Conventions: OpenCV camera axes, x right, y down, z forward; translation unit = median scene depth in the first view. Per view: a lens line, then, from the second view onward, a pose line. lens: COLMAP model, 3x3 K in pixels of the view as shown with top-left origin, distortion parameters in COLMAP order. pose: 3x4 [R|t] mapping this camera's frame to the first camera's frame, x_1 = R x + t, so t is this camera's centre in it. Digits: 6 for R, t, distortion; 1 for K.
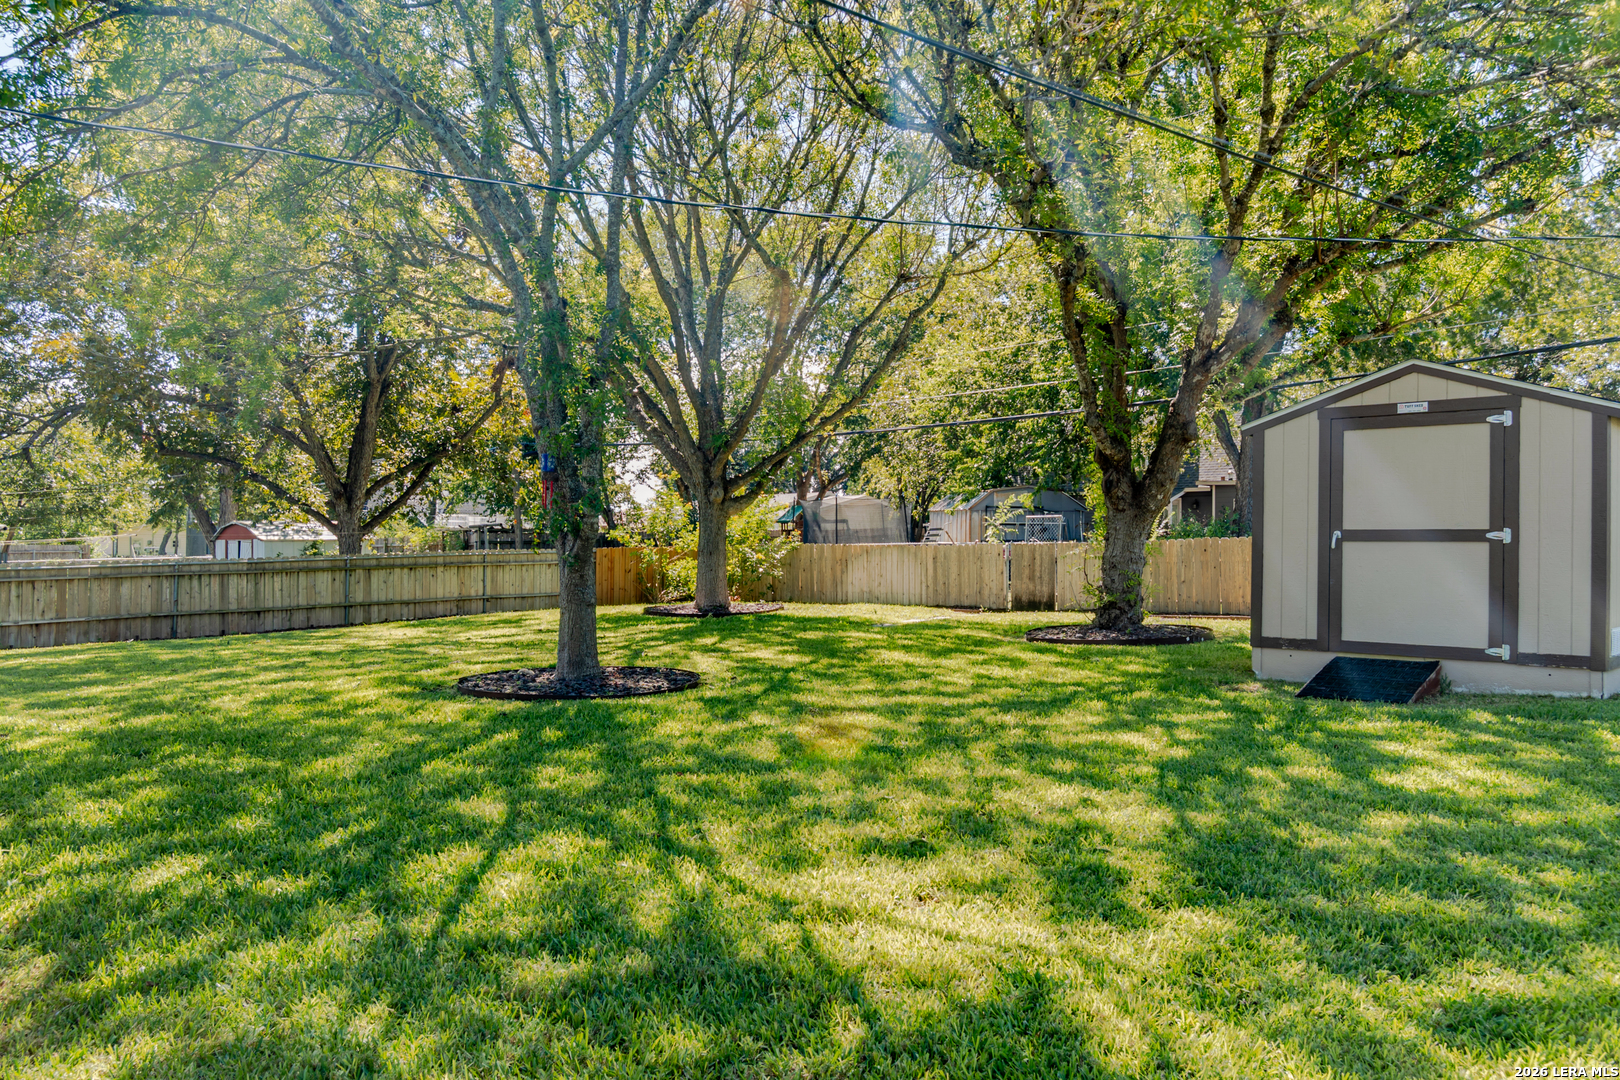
lens RADIAL K [[1207.1, 0, 810.0], [0, 1207.1, 540.0], [0, 0, 1]] dist [0.004642, 0.003772]
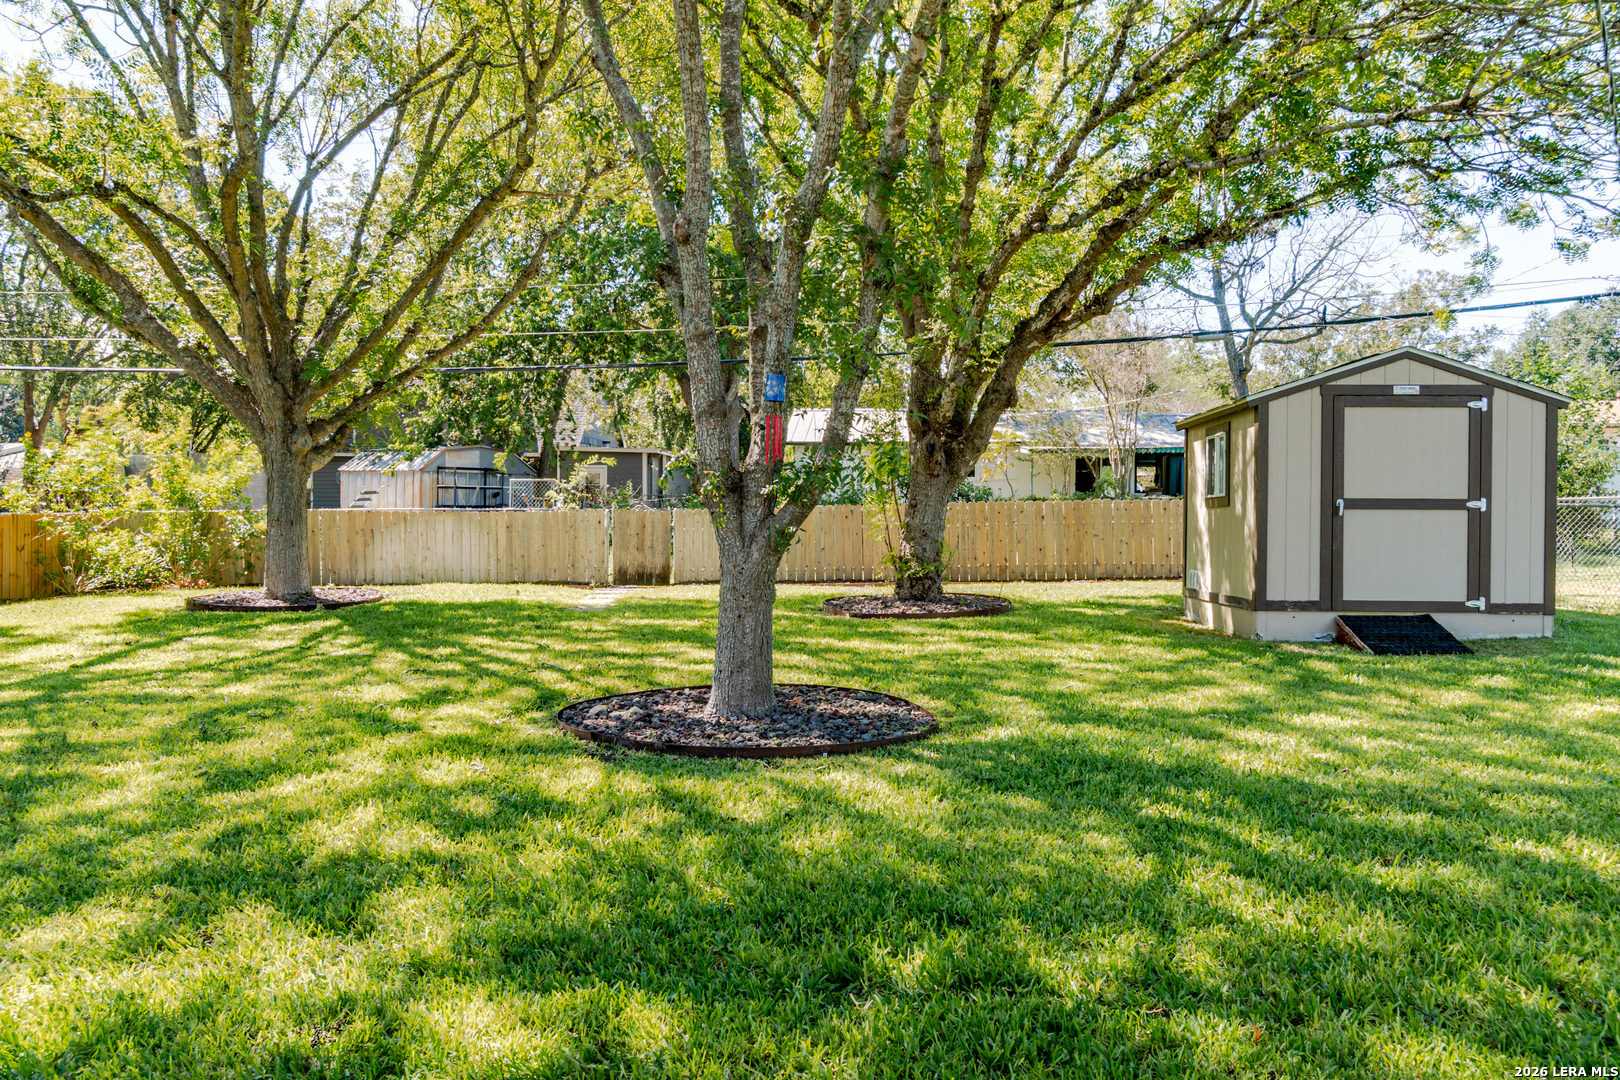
lens RADIAL K [[1207.1, 0, 810.0], [0, 1207.1, 540.0], [0, 0, 1]] dist [0.004642, 0.003772]
pose [[0.771541, -0.015427, 0.635992, -0.619778], [-0.002857, 0.999612, 0.027713, 0.000060], [-0.636173, -0.023199, 0.771198, 0.468420]]
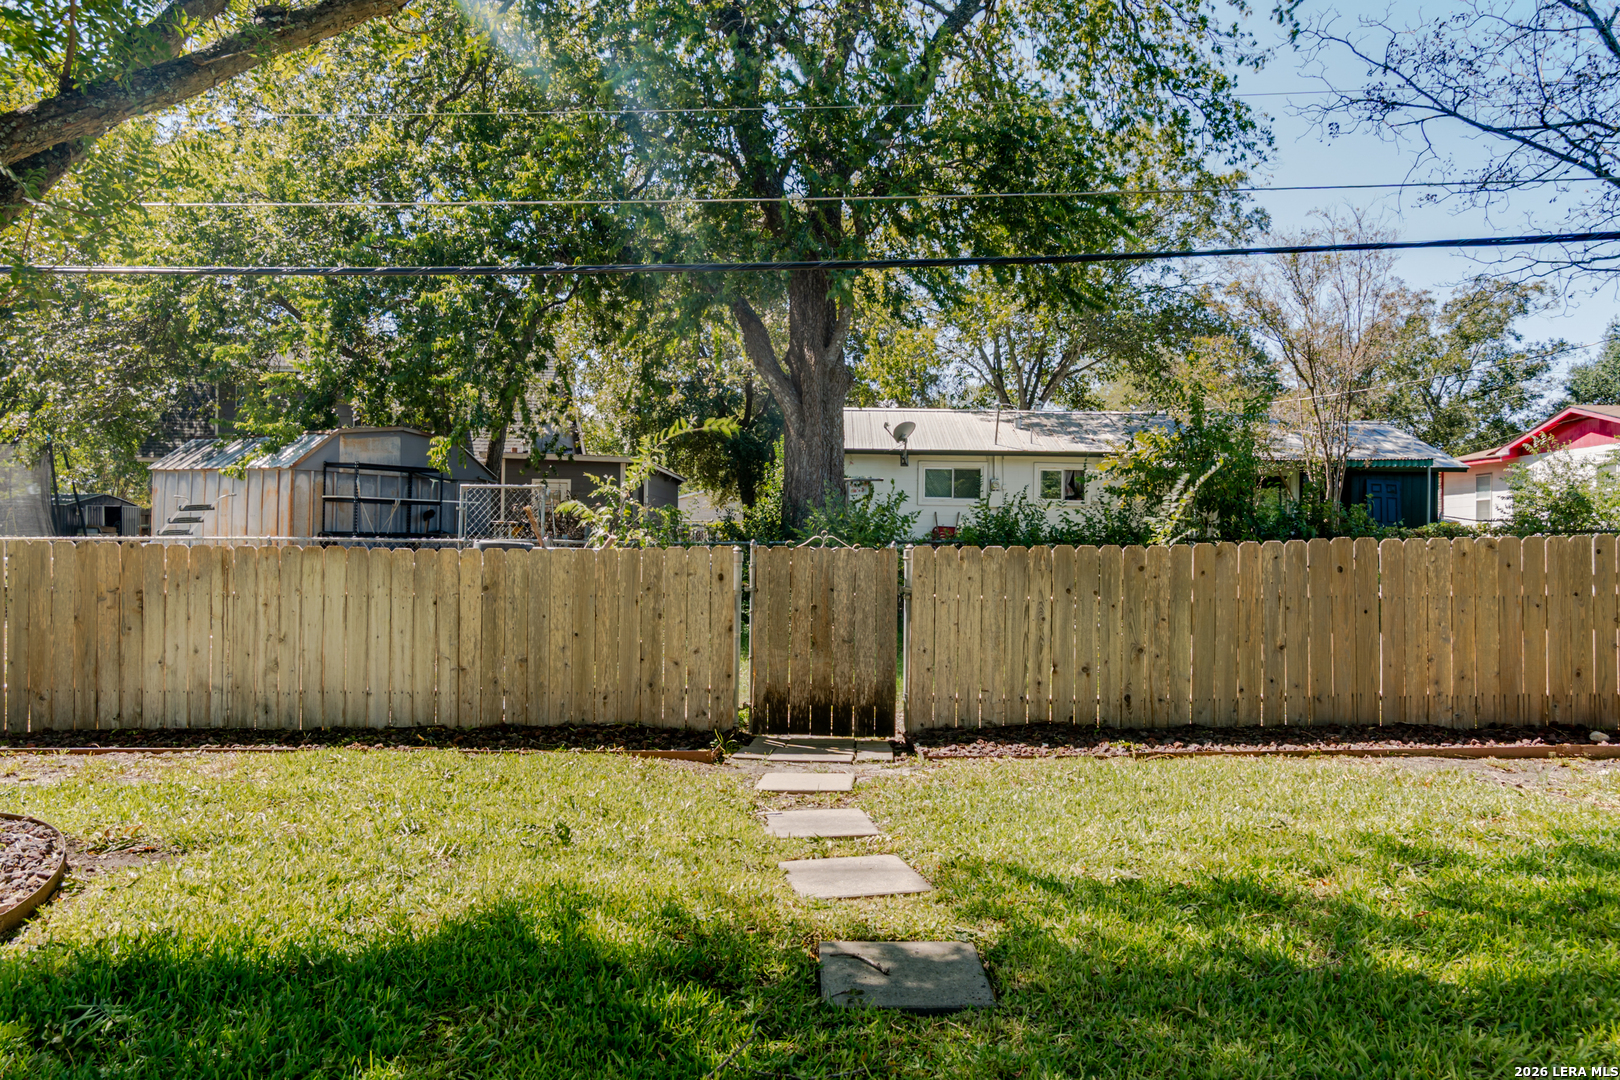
lens RADIAL K [[1207.1, 0, 810.0], [0, 1207.1, 540.0], [0, 0, 1]] dist [0.004642, 0.003772]
pose [[0.724250, 0.006688, 0.689505, -0.146797], [-0.010486, 0.999944, 0.001316, 0.000953], [-0.689457, -0.008183, 0.724280, 1.562199]]
